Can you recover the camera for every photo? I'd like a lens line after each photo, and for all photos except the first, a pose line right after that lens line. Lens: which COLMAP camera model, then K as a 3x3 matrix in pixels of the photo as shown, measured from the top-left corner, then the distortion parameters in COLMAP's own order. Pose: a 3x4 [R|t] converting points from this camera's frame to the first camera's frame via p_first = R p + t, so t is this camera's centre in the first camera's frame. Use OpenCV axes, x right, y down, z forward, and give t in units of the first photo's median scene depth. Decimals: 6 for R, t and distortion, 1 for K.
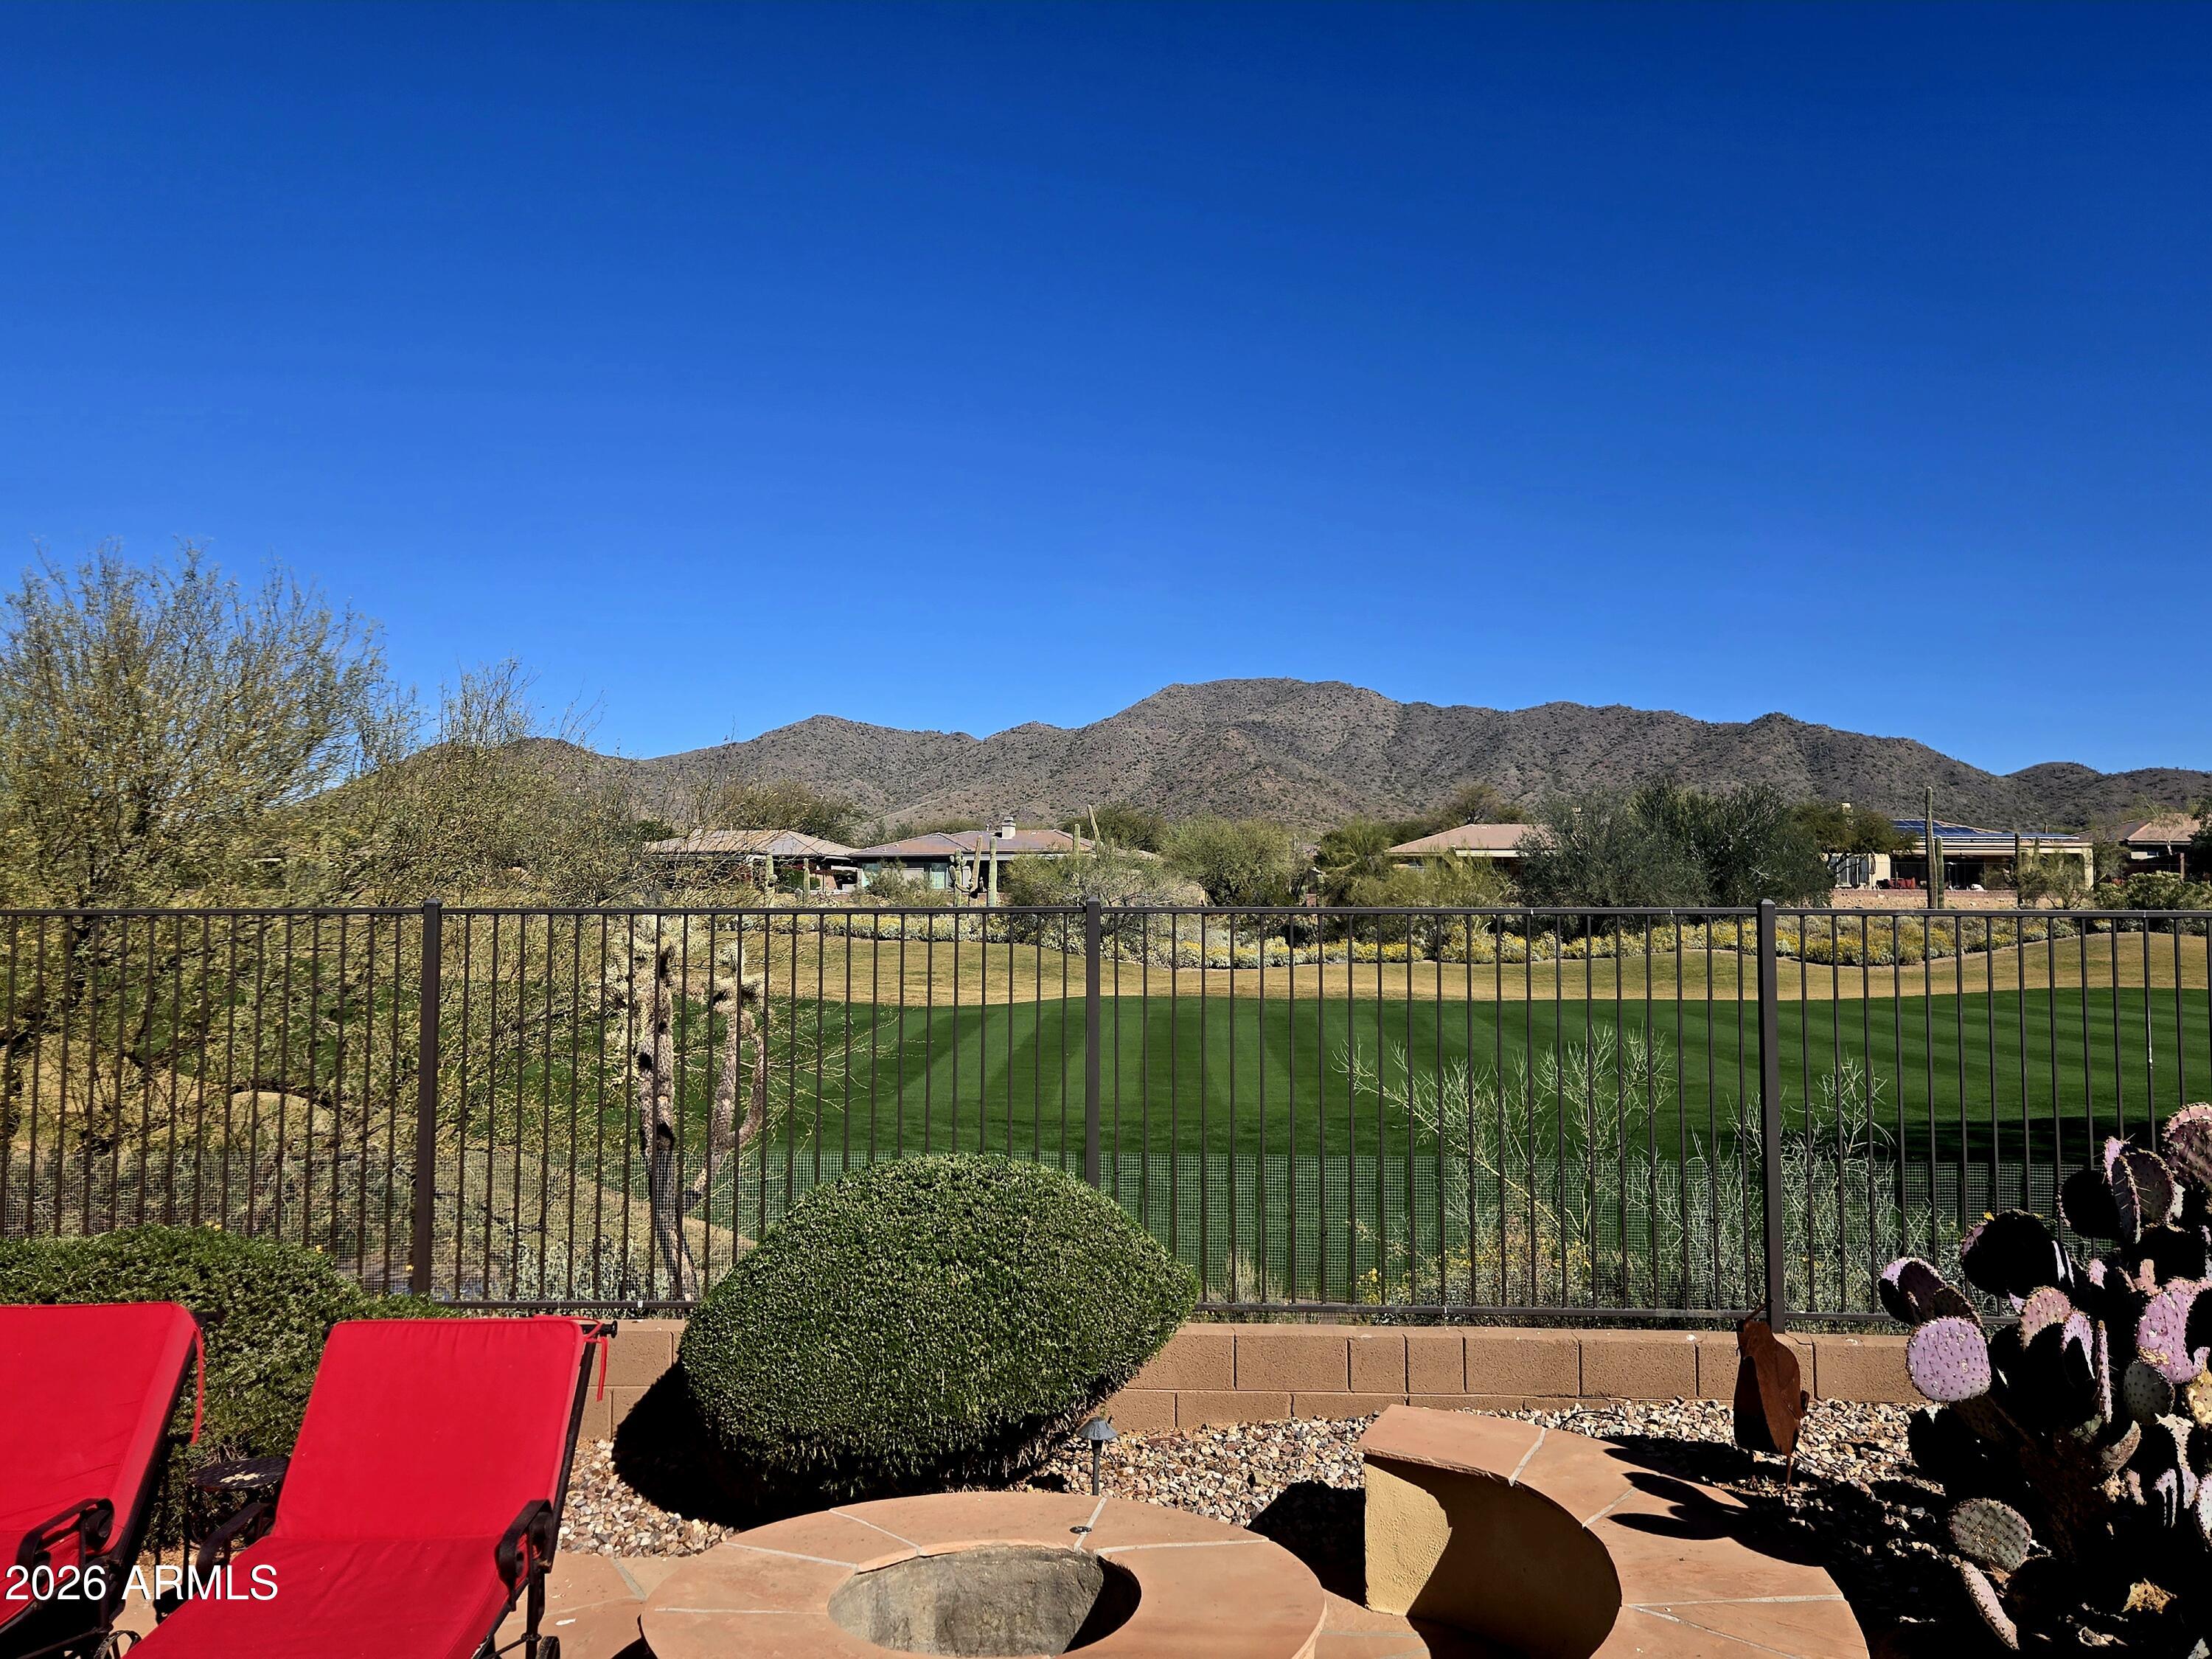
lens RADIAL K [[1755.4, 0, 1066.8], [0, 1755.4, 846.1], [0, 0, 1]] dist [0.068287, -0.048133]
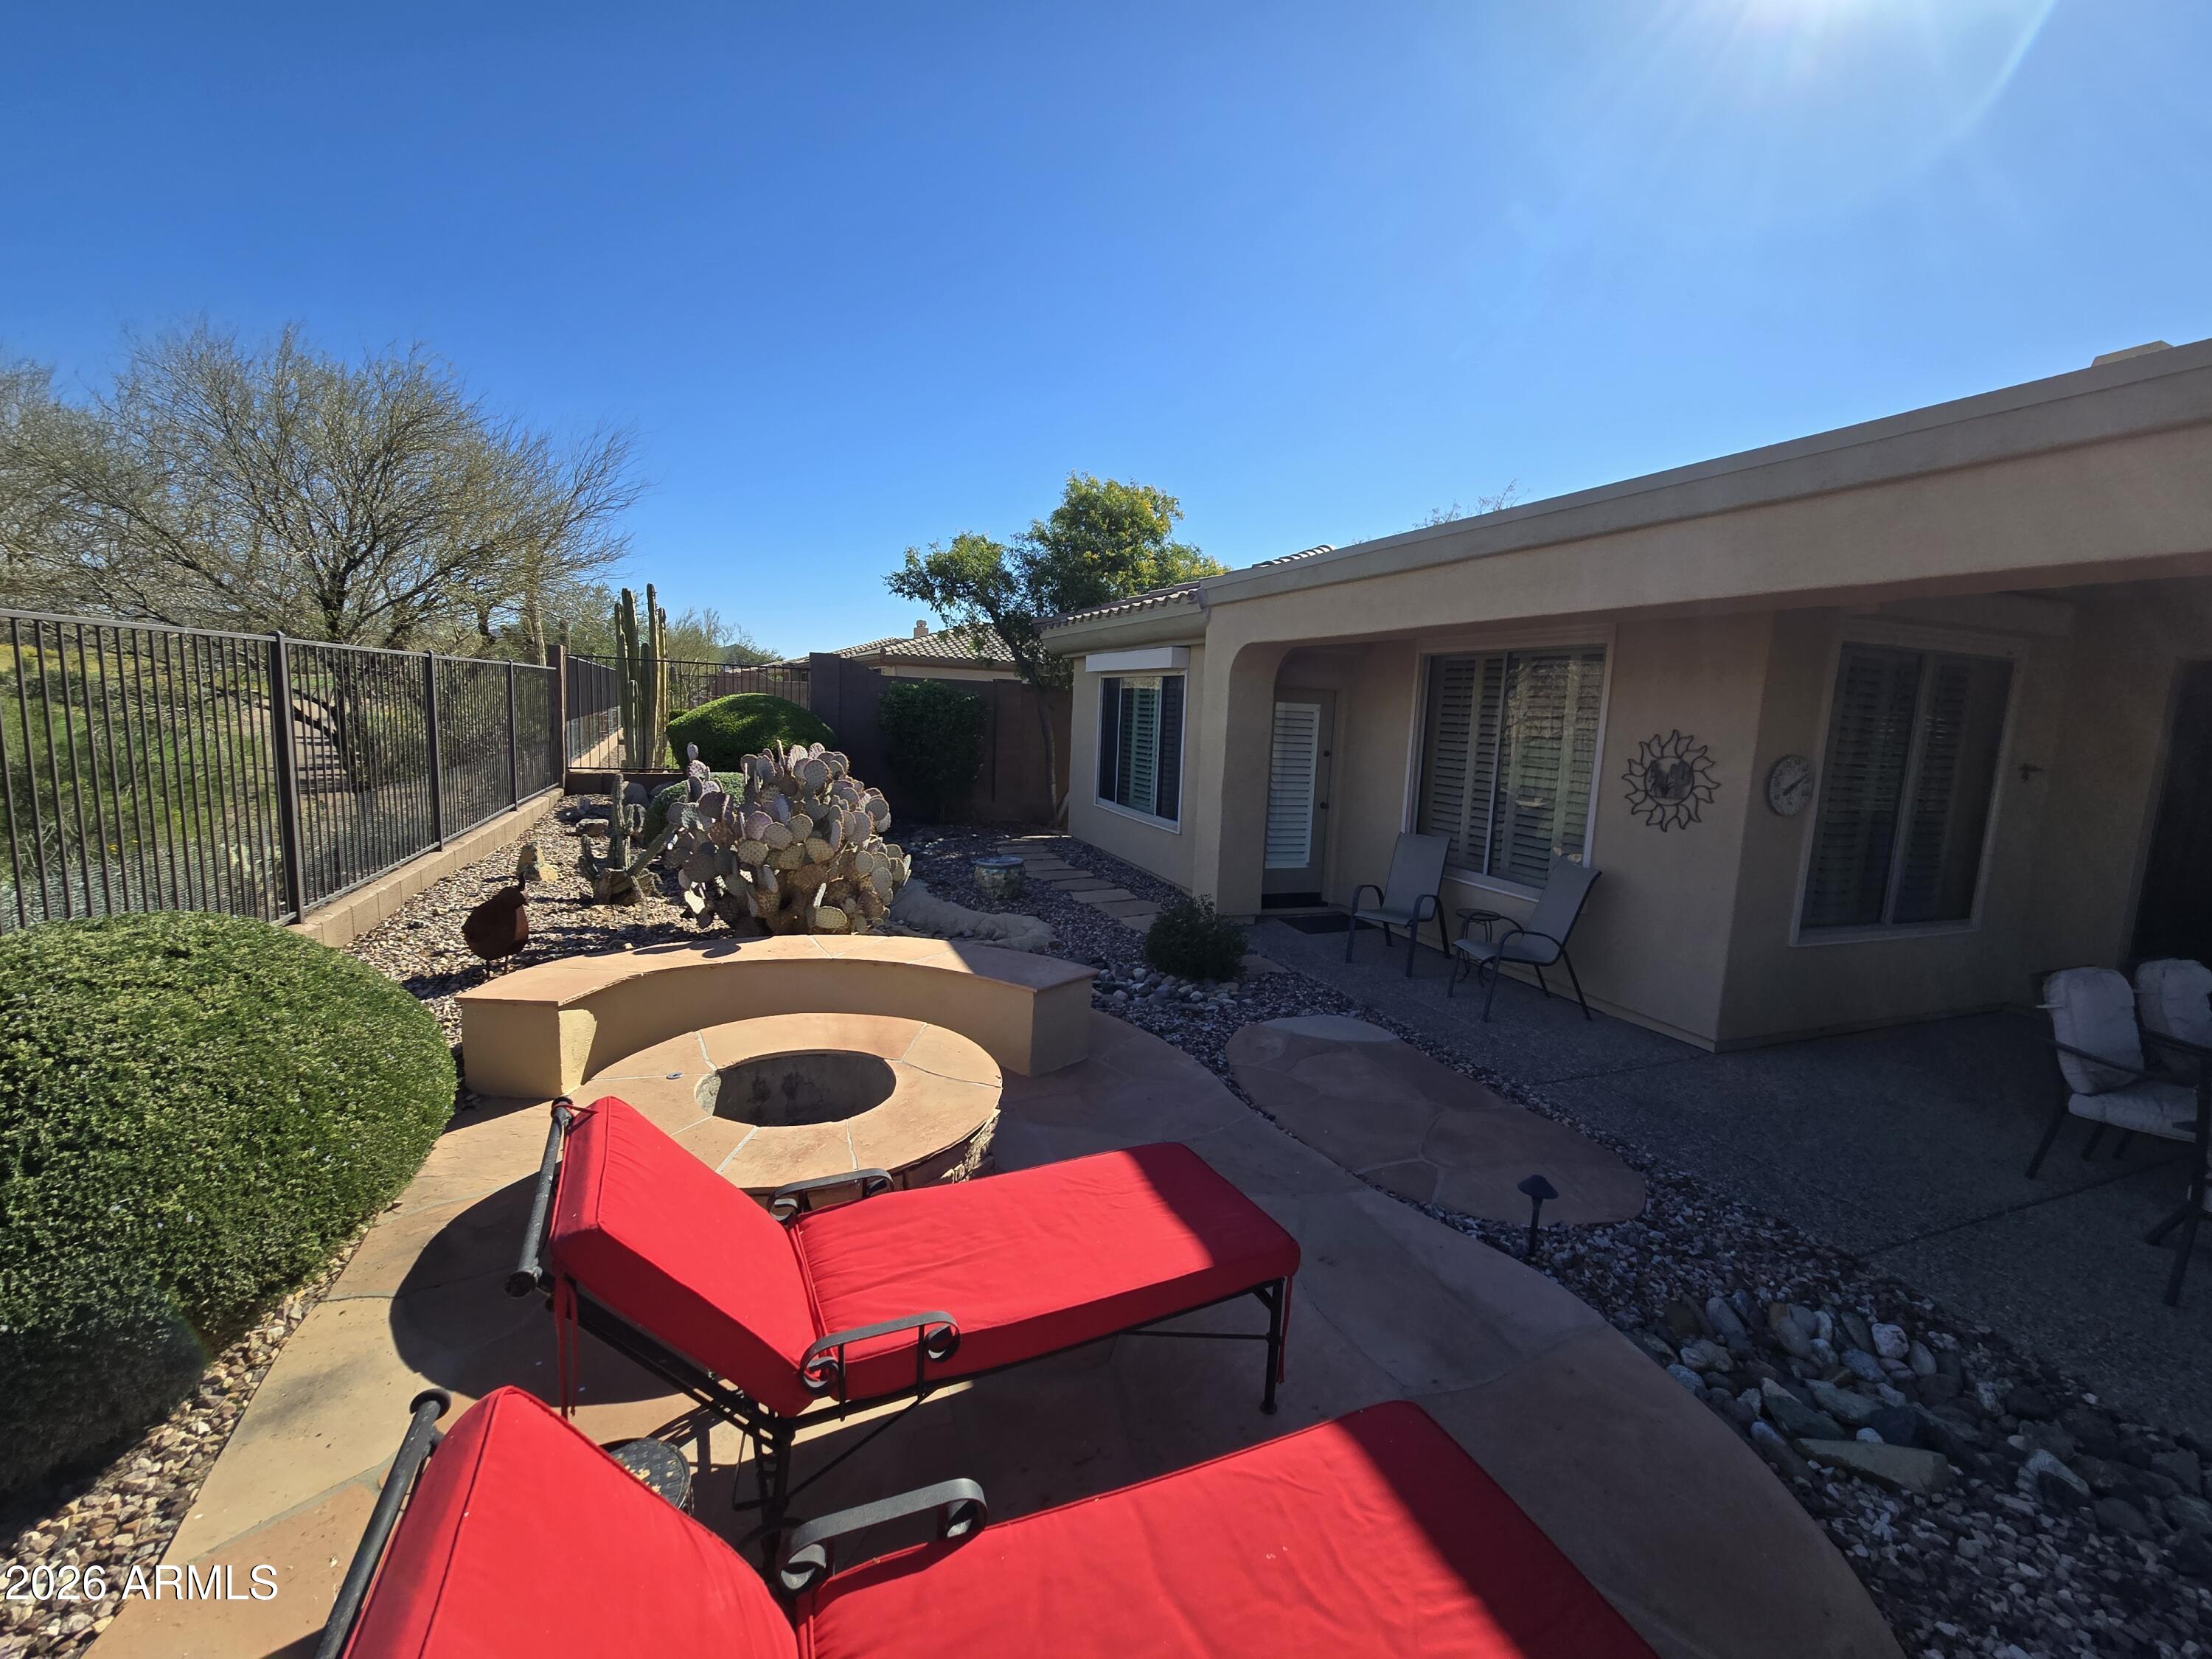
lens RADIAL K [[904.9, 0, 1102.2], [0, 904.9, 822.4], [0, 0, 1]] dist [-0.001933, 0.001201]
pose [[-0.403382, -0.141367, 0.904046, -0.036830], [-0.091667, 0.989267, 0.113791, 0.002644], [-0.910428, -0.036970, -0.412011, 0.046415]]
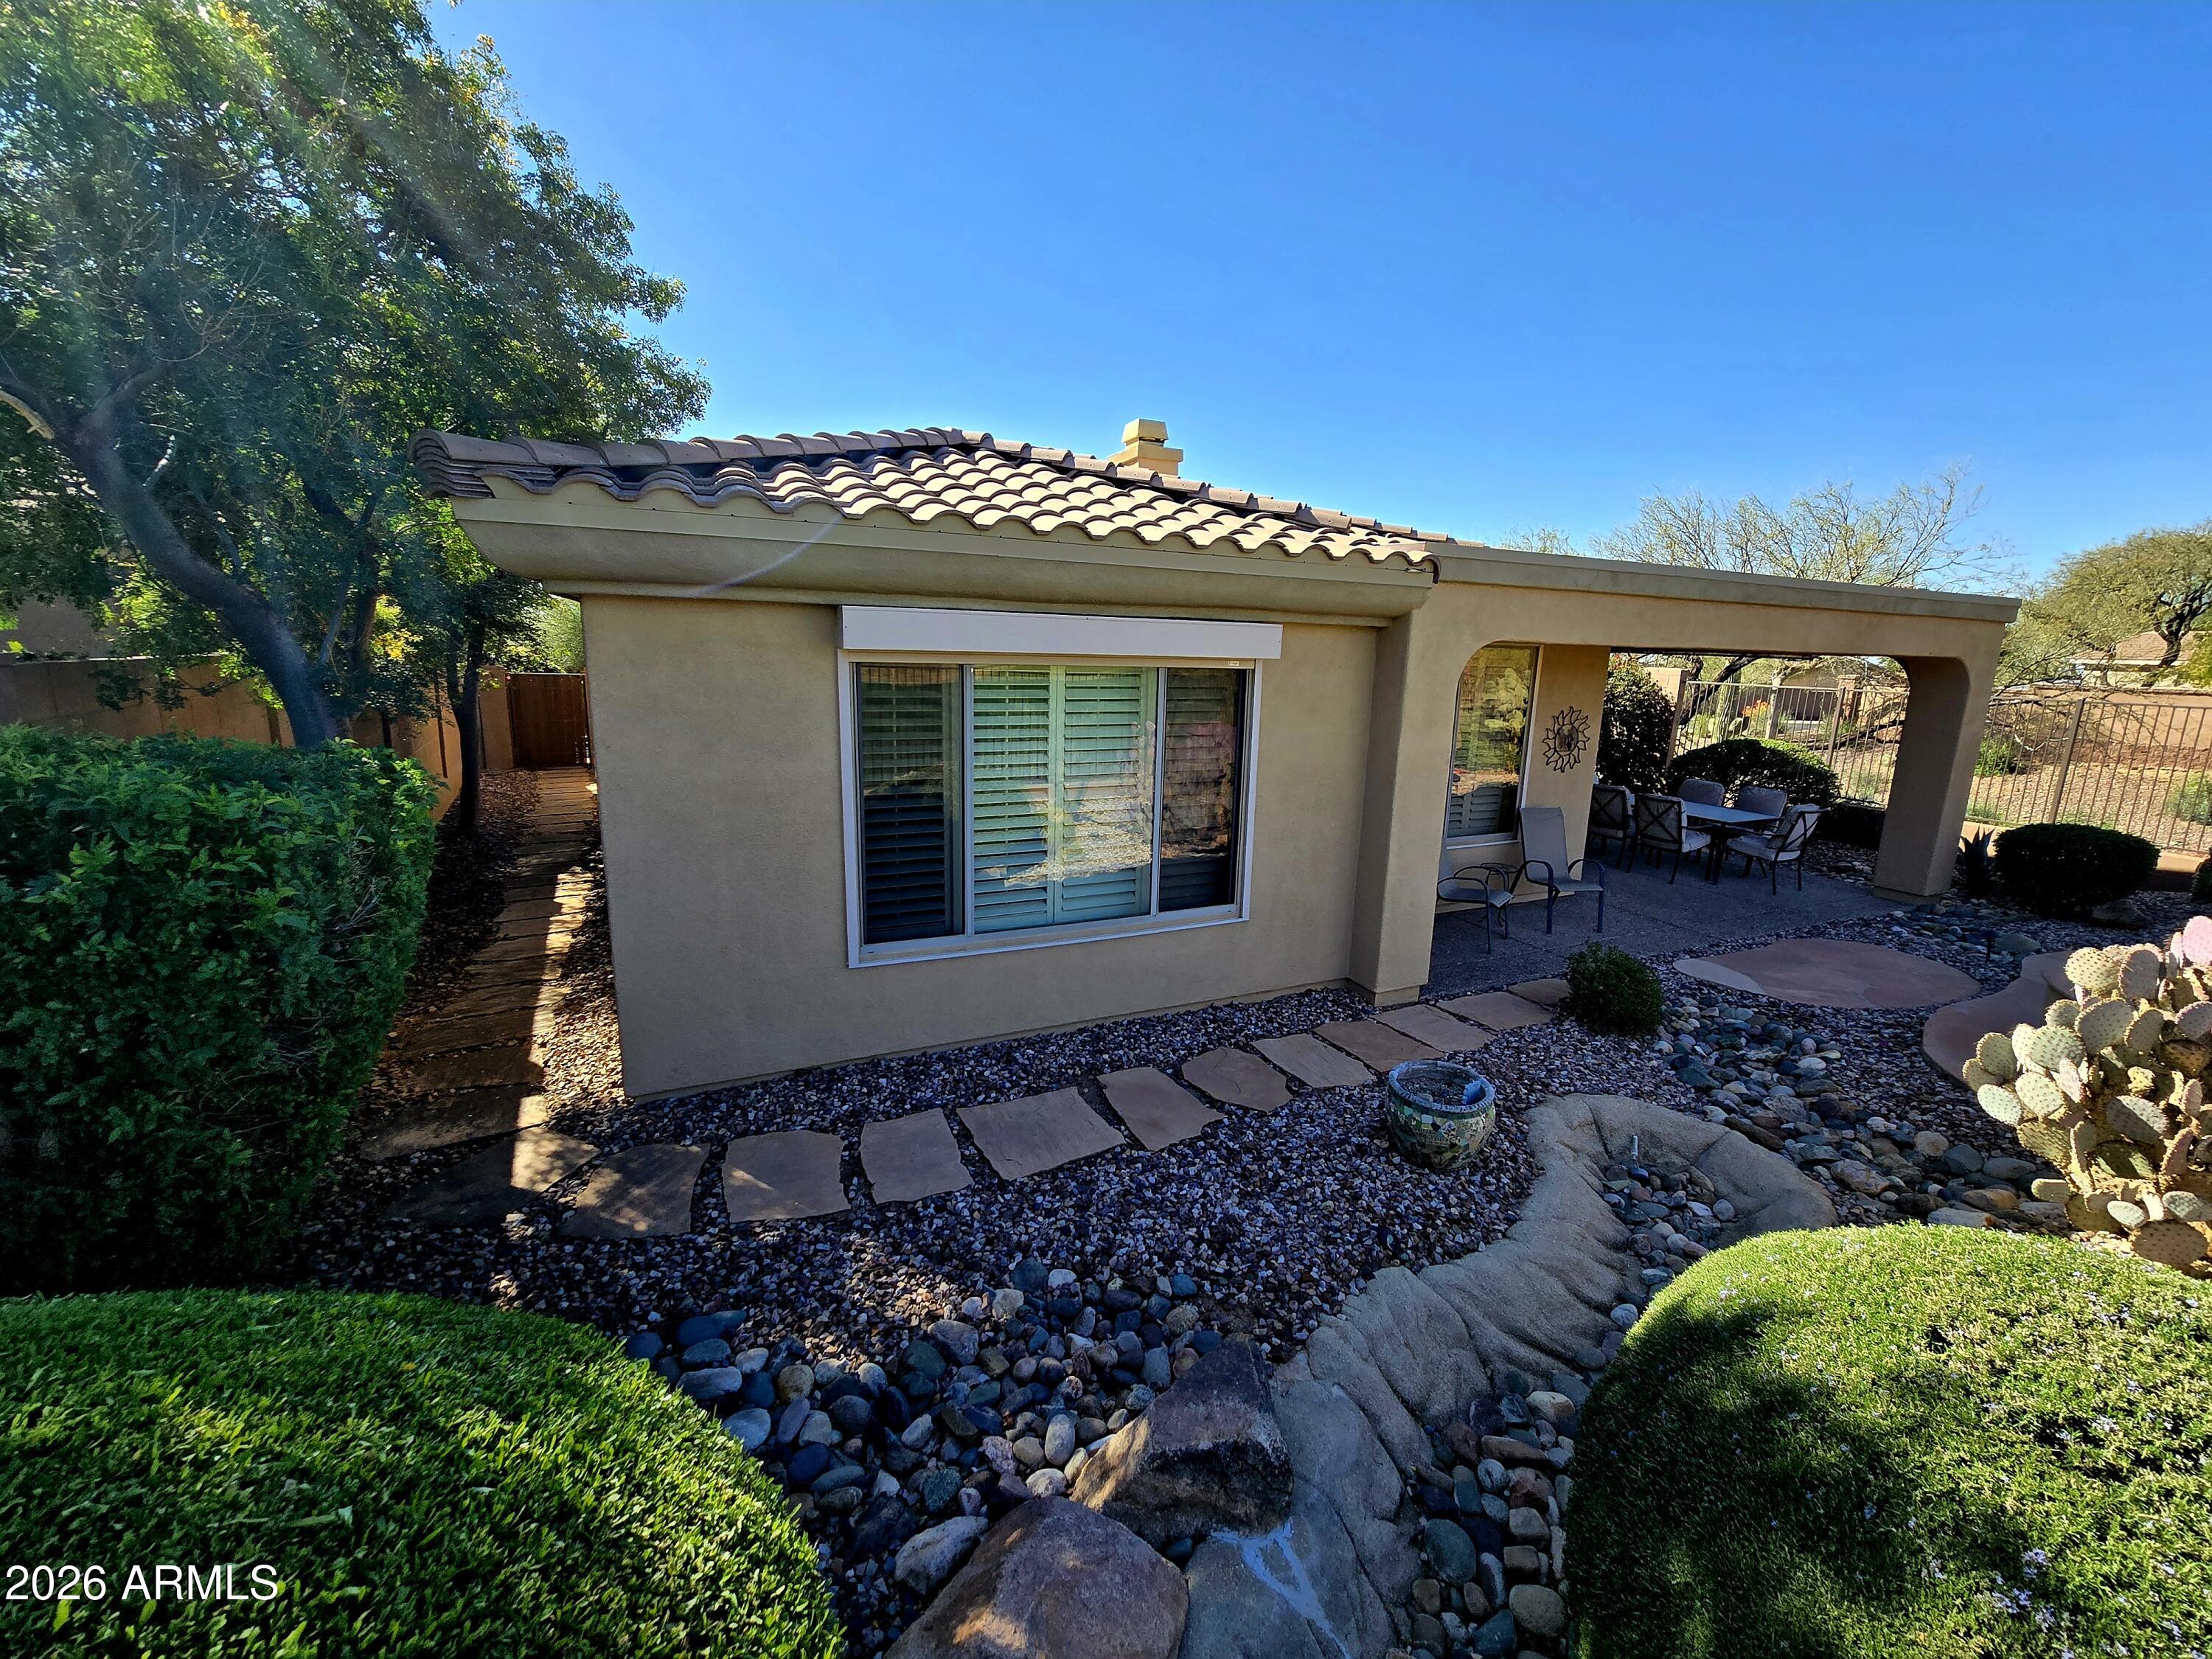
lens RADIAL K [[904.9, 0, 1086.9], [0, 904.9, 824.2], [0, 0, 1]] dist [-0.001933, 0.001201]
pose [[-0.884291, 0.057343, -0.463402, 0.084205], [-0.011169, 0.989549, 0.143764, -0.000833], [0.466803, 0.132304, -0.874409, 0.047149]]
